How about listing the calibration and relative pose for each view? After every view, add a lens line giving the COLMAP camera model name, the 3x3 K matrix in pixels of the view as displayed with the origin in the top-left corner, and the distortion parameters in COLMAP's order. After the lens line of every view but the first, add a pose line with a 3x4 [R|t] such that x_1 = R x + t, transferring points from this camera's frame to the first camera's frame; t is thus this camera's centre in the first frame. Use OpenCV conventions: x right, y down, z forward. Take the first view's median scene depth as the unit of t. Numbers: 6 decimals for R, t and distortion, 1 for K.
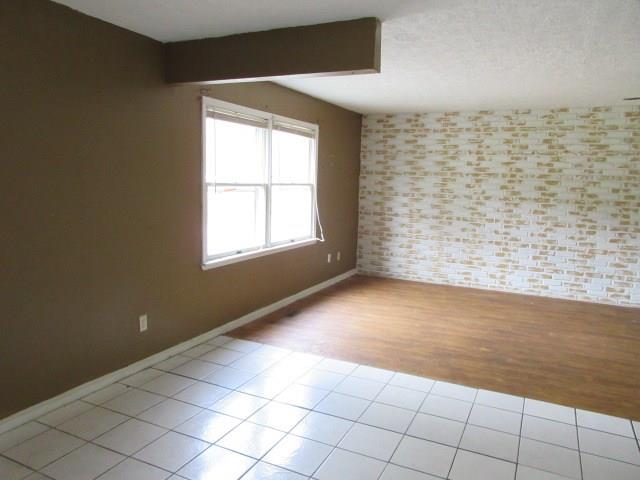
lens RADIAL K [[474.6, 0, 320.8], [0, 474.6, 240.2], [0, 0, 1]] dist [0.002271, 0.003145]
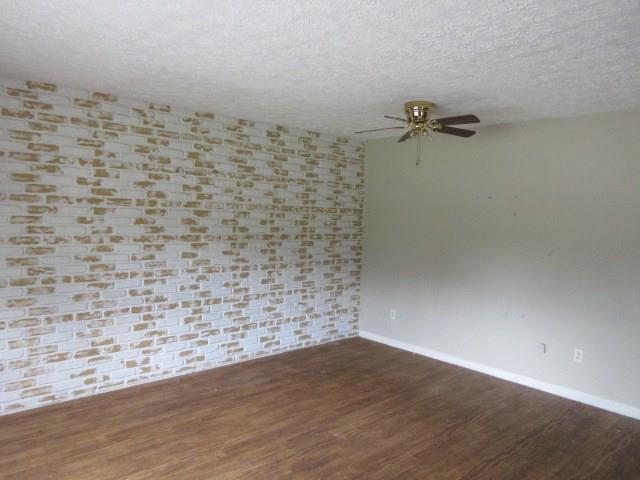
lens RADIAL K [[474.6, 0, 319.8], [0, 474.6, 236.2], [0, 0, 1]] dist [0.002271, 0.003145]
pose [[0.379980, -0.061172, 0.922970, -0.109504], [0.103660, 0.994342, 0.023226, -0.081199], [-0.919168, 0.086850, 0.384171, 0.538408]]
